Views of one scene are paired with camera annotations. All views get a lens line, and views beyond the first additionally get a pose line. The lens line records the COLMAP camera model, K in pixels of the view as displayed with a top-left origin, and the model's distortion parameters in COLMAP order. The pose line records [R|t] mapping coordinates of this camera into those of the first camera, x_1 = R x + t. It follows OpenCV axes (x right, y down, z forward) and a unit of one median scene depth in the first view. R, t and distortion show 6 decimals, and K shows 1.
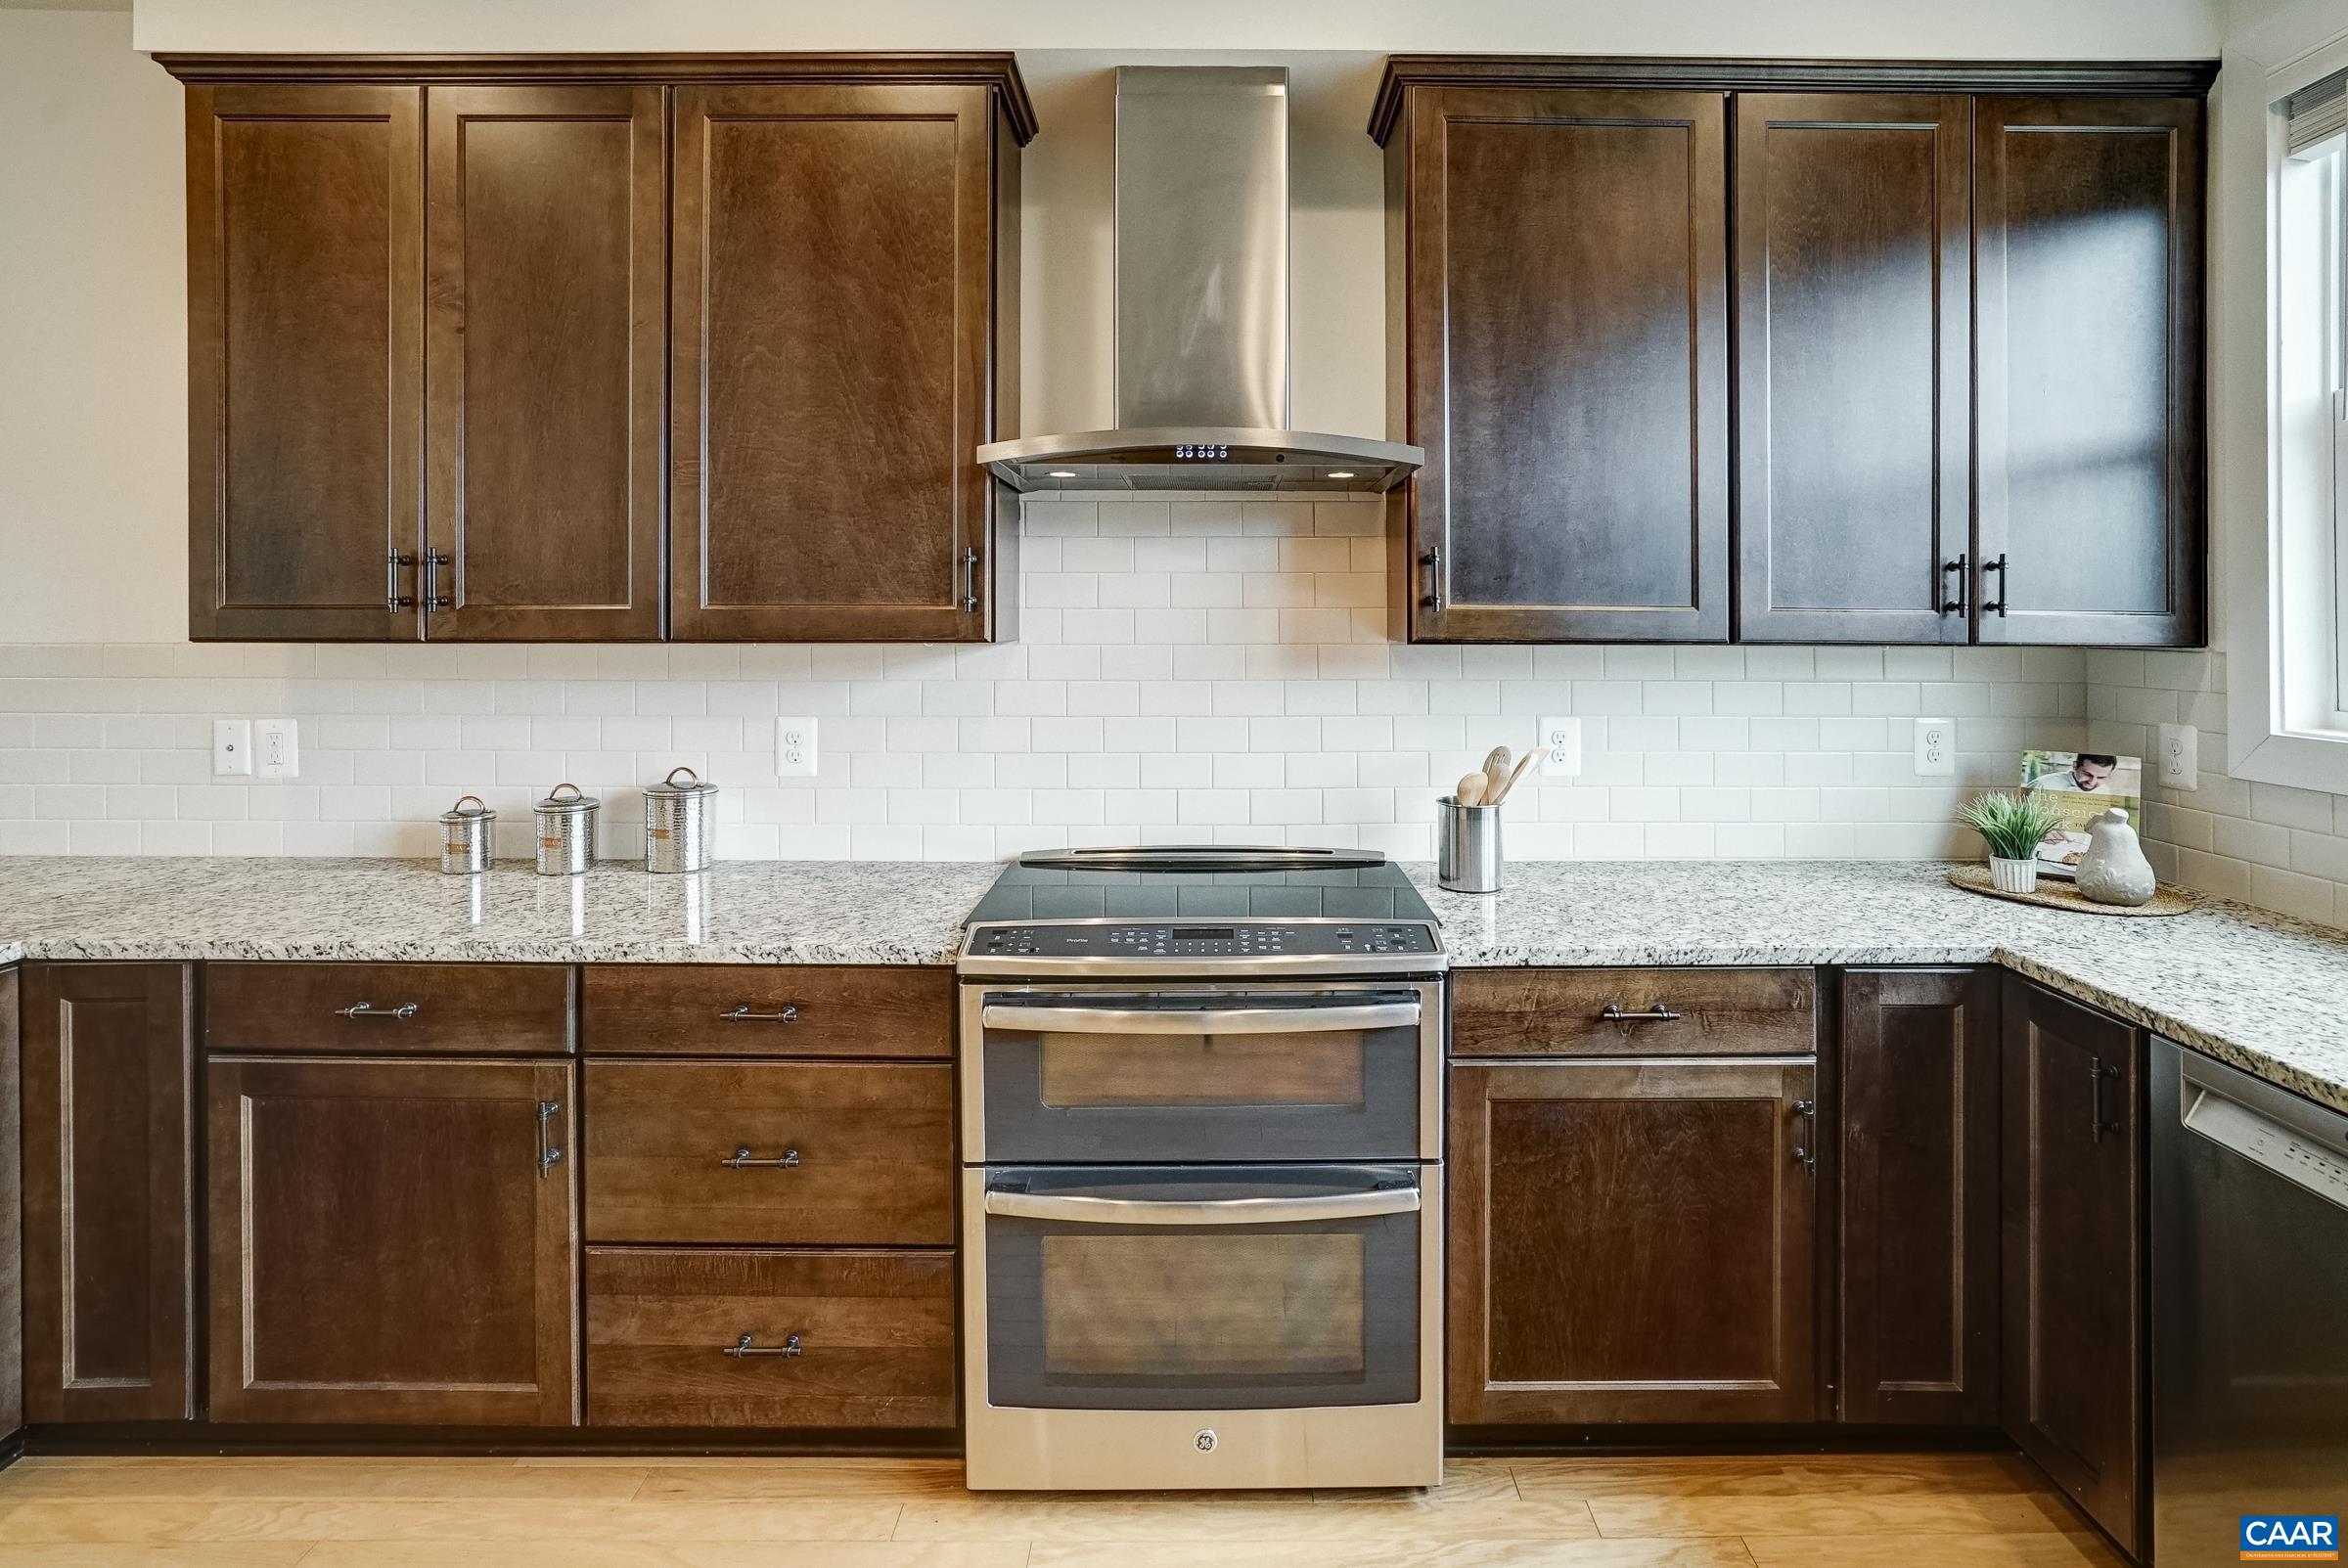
lens RADIAL K [[1143.0, 0, 1238.6], [0, 1143.0, 612.9], [0, 0, 1]] dist [-0.034196, 0.011797]
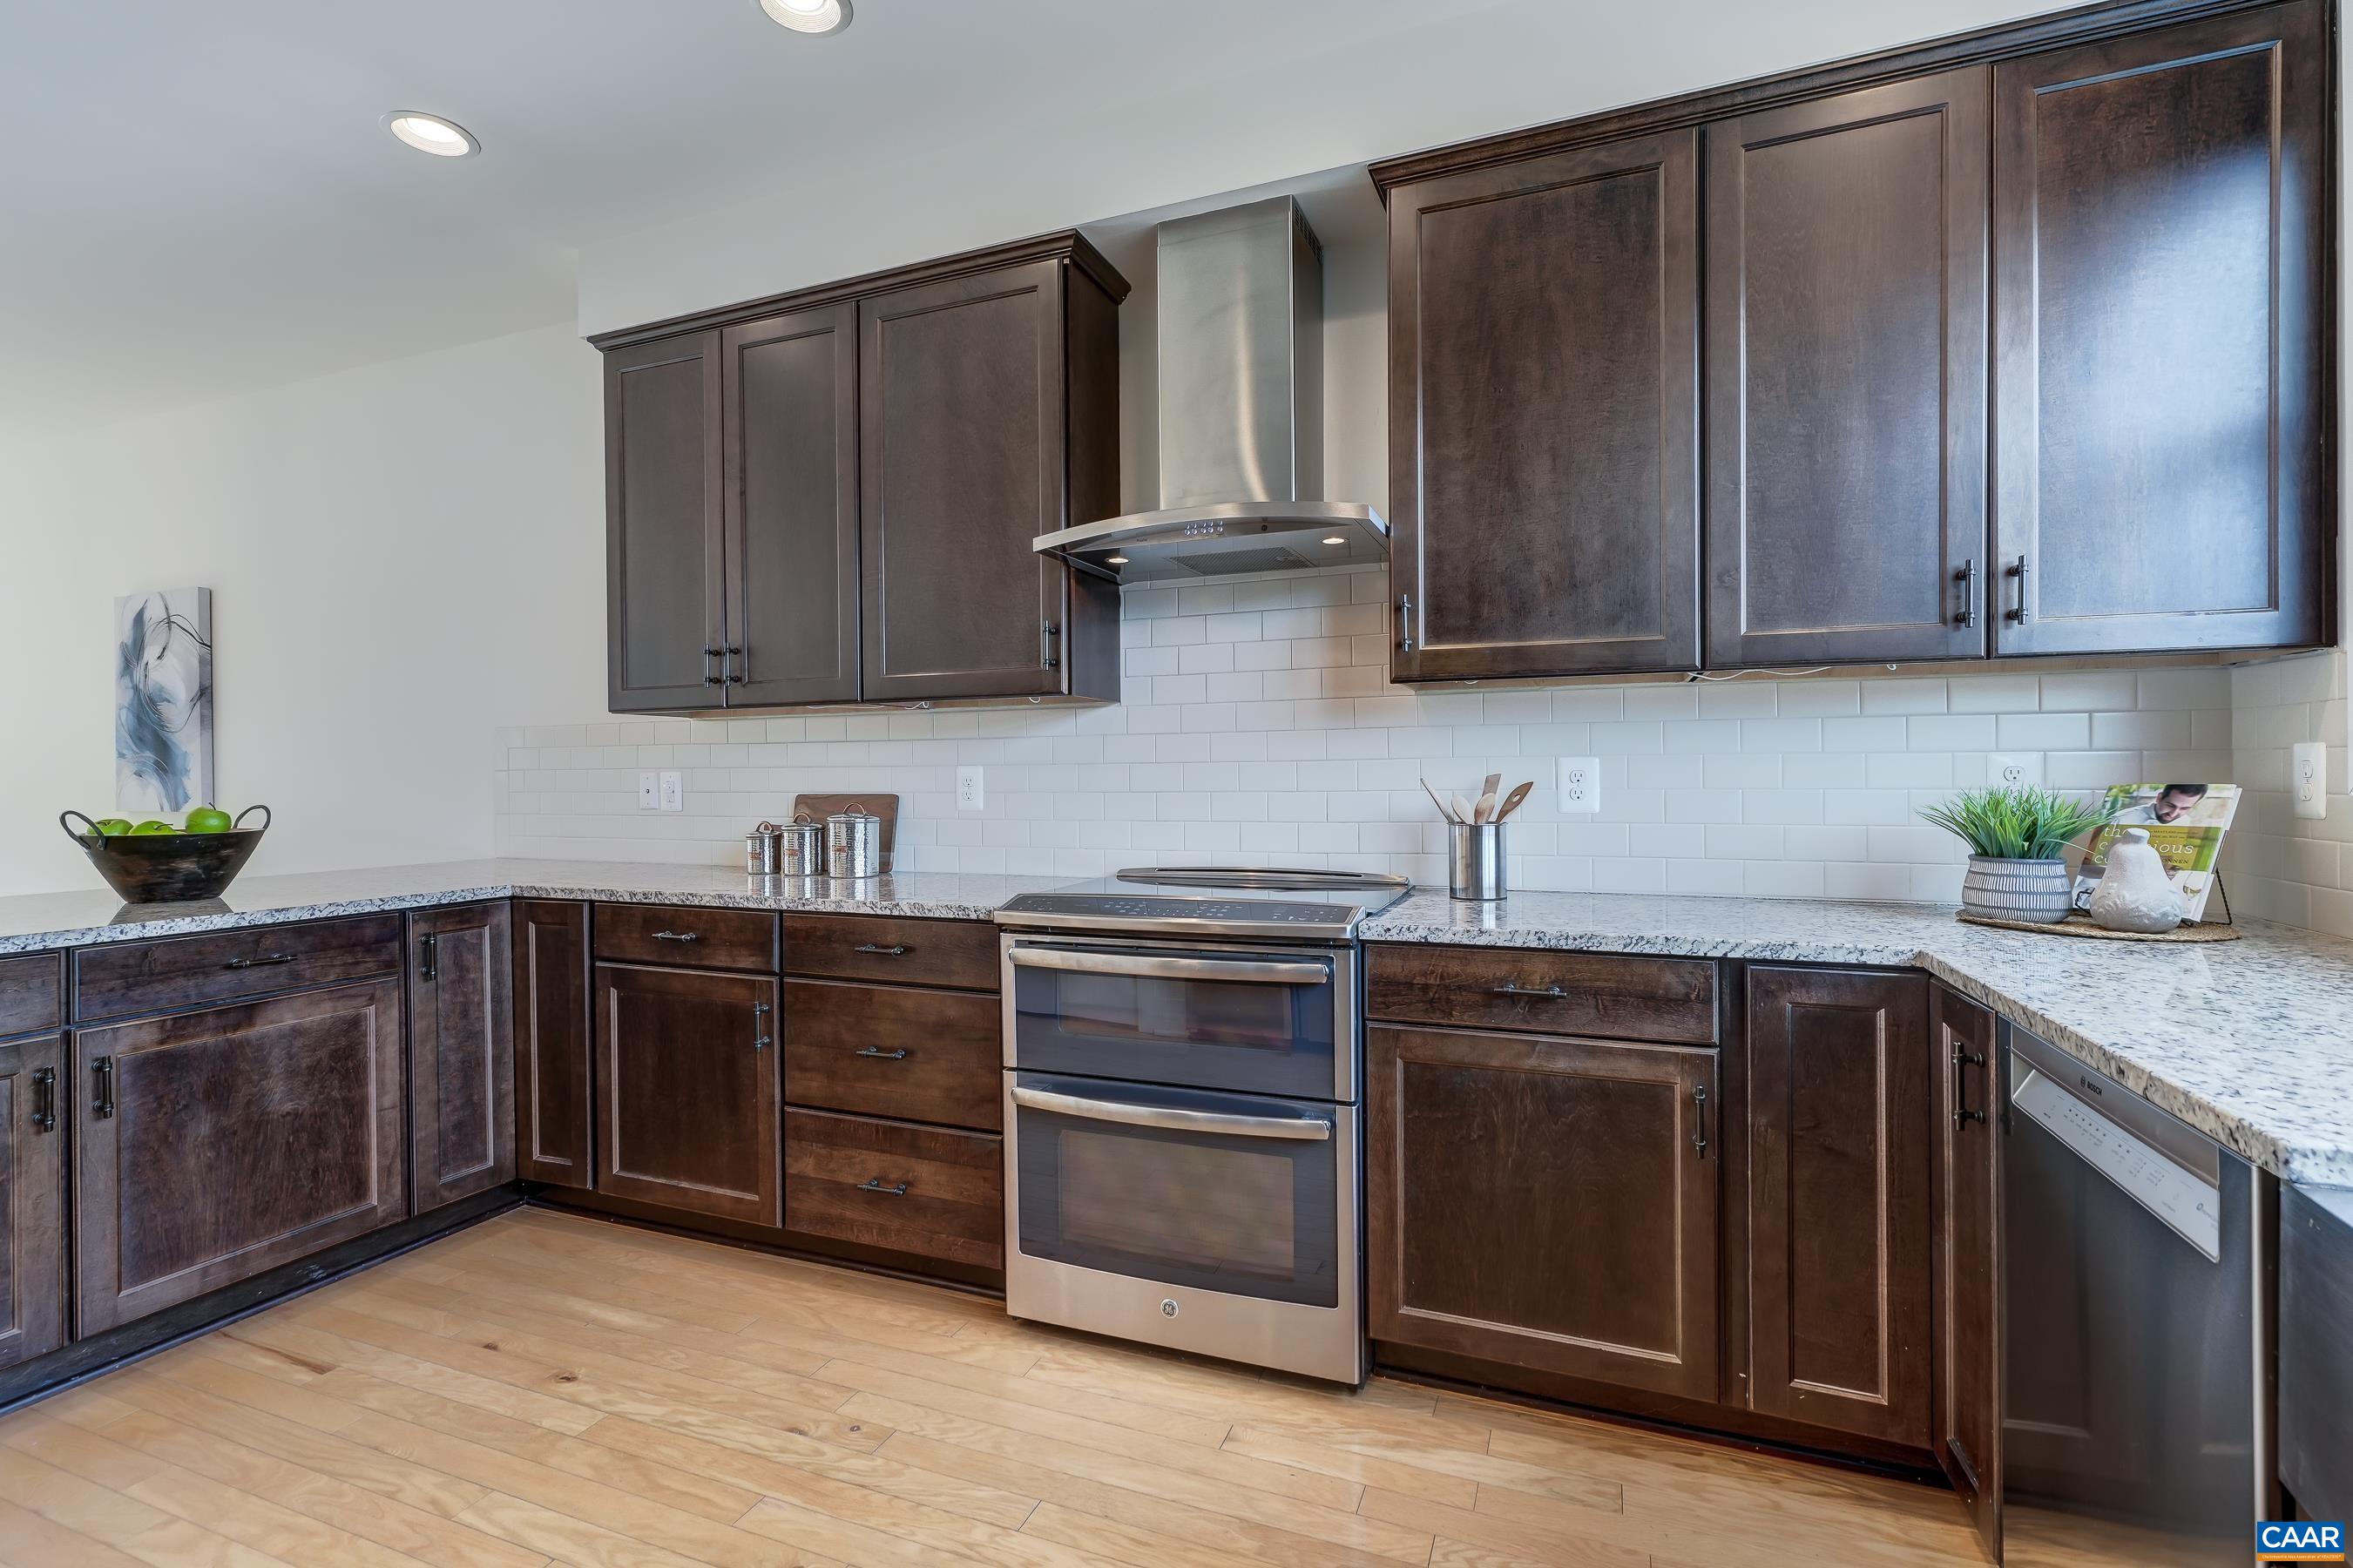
lens RADIAL K [[1092.3, 0, 1206.8], [0, 1092.3, 780.7], [0, 0, 1]] dist [-0.007734, 0.003867]
pose [[0.925187, -0.008861, -0.379409, 0.458591], [0.012700, 0.999890, 0.007616, 0.134776], [0.379300, -0.011865, 0.925198, -0.096998]]
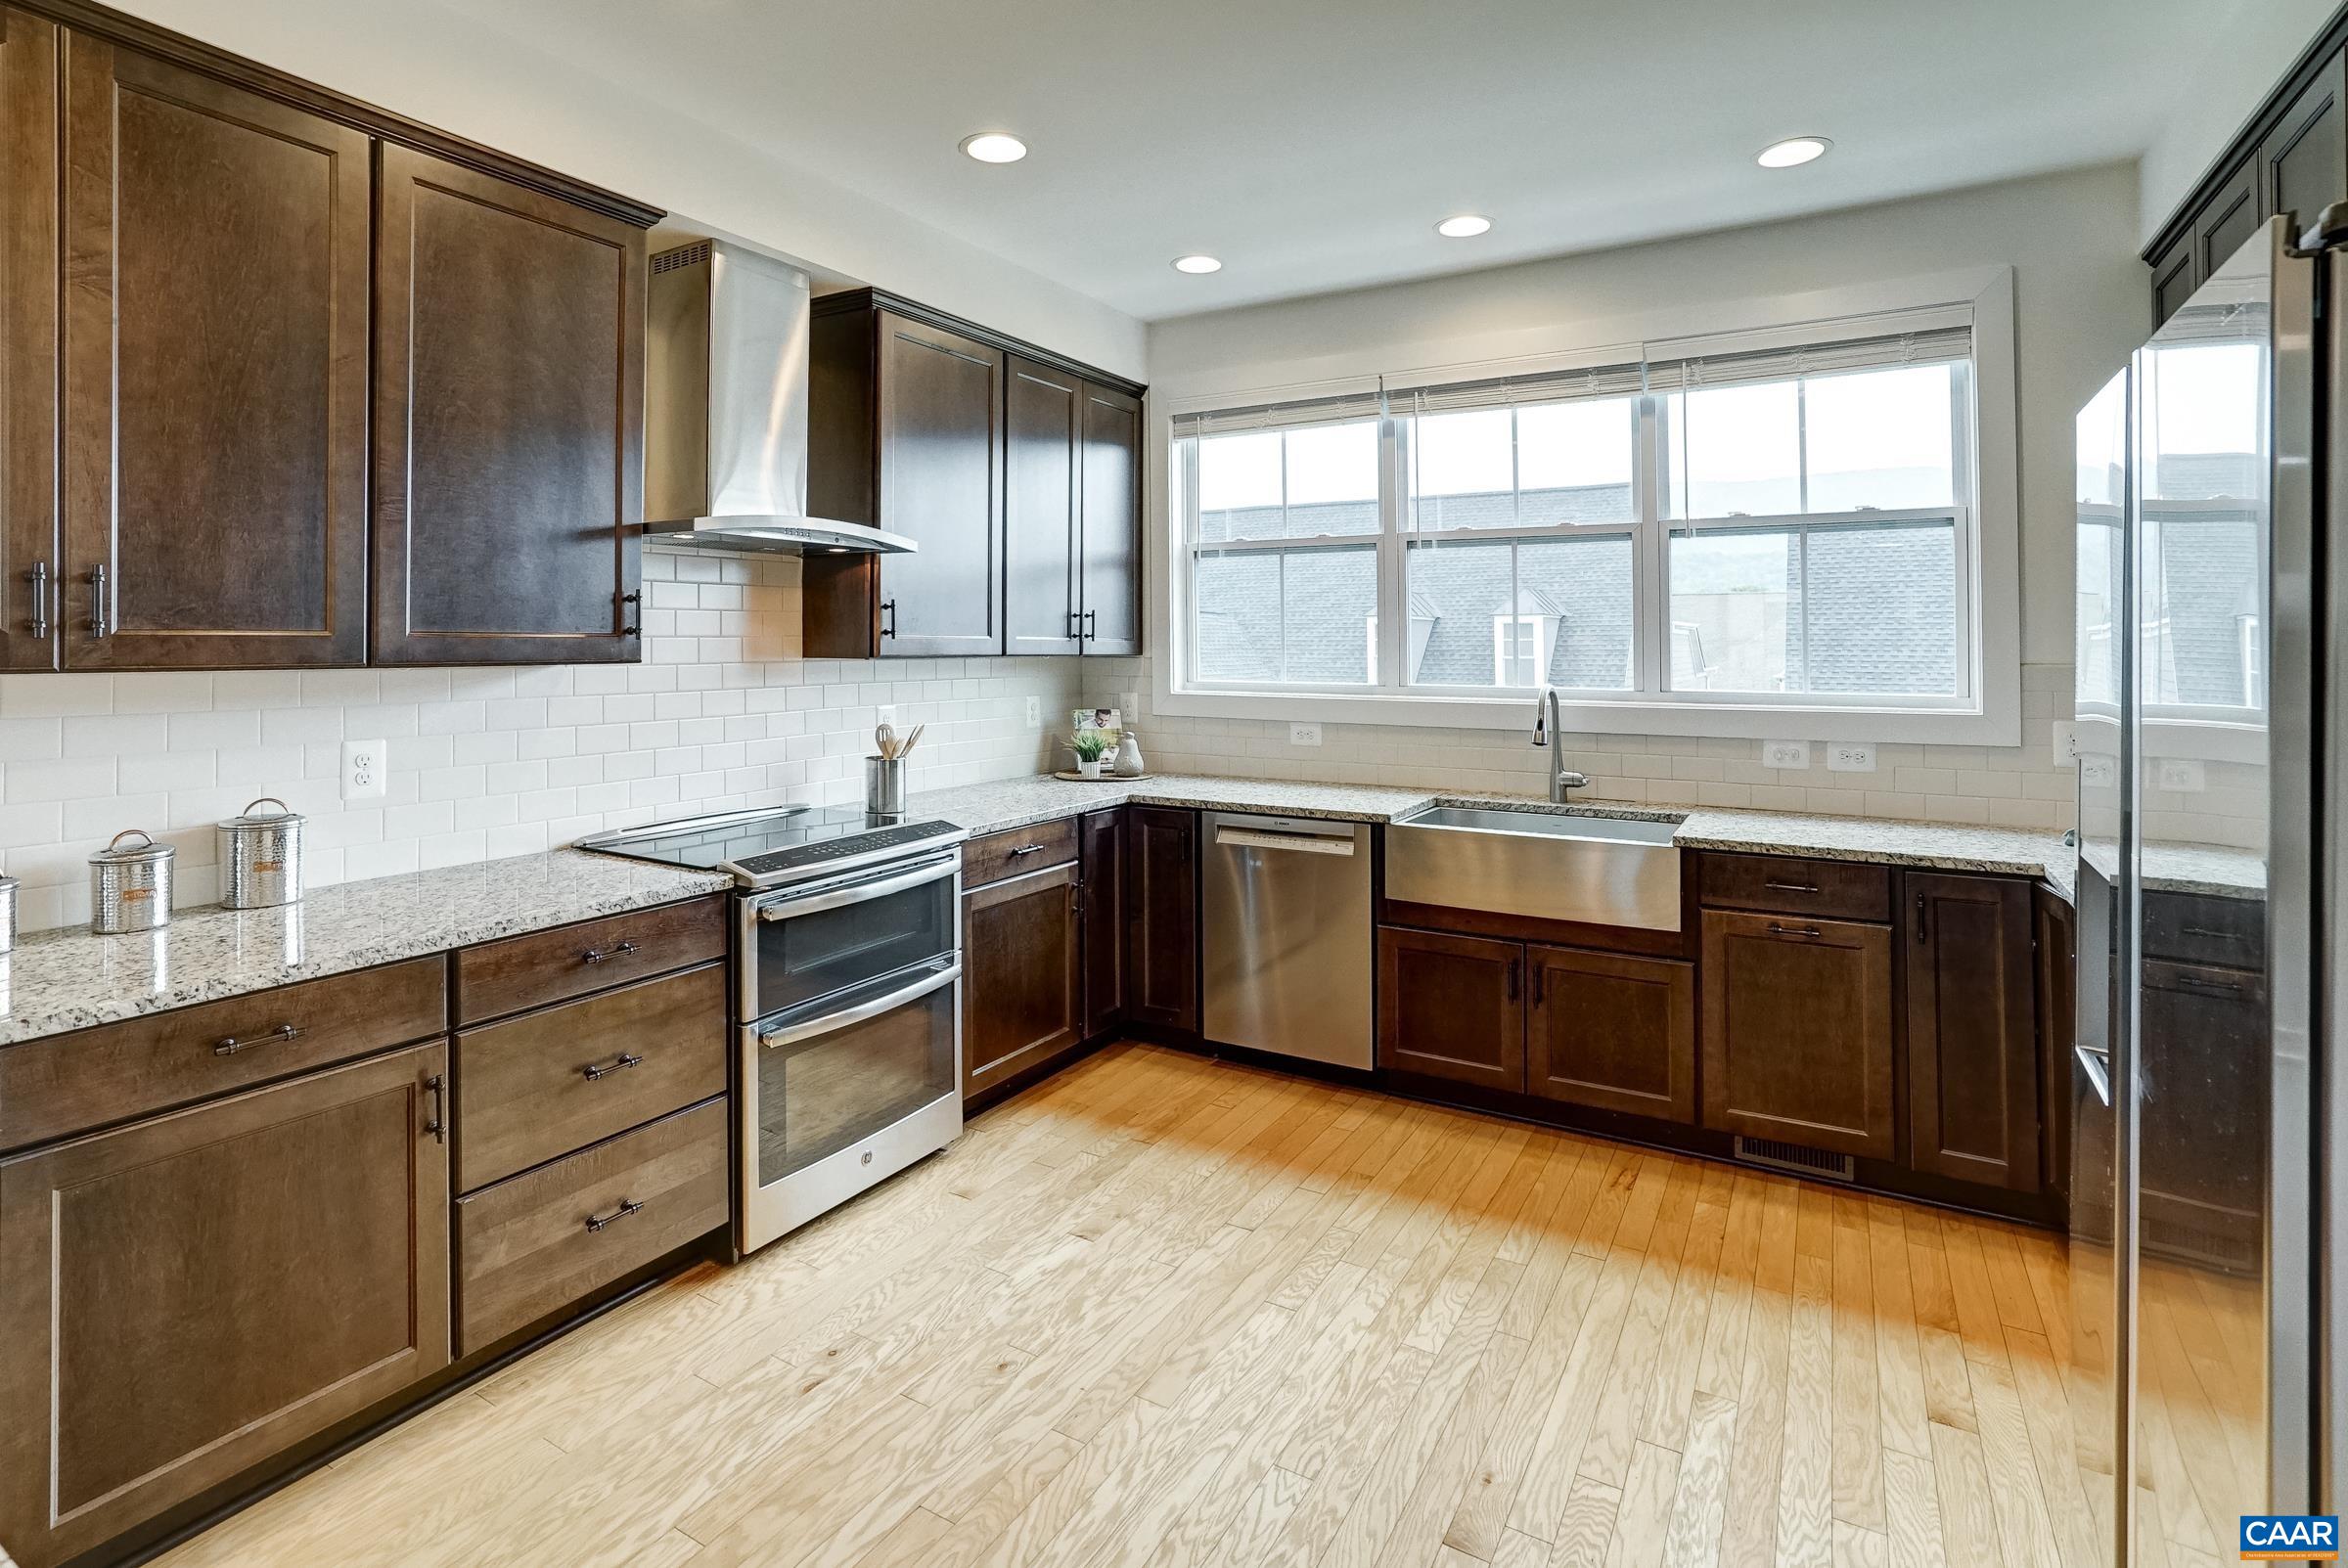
lens RADIAL K [[1143.0, 0, 1146.3], [0, 1143.0, 617.6], [0, 0, 1]] dist [-0.034196, 0.011797]
pose [[0.528742, 0.016806, 0.848616, -1.161951], [-0.004902, 0.999848, -0.016747, -0.006415], [-0.848768, 0.004695, 0.528744, -0.186161]]
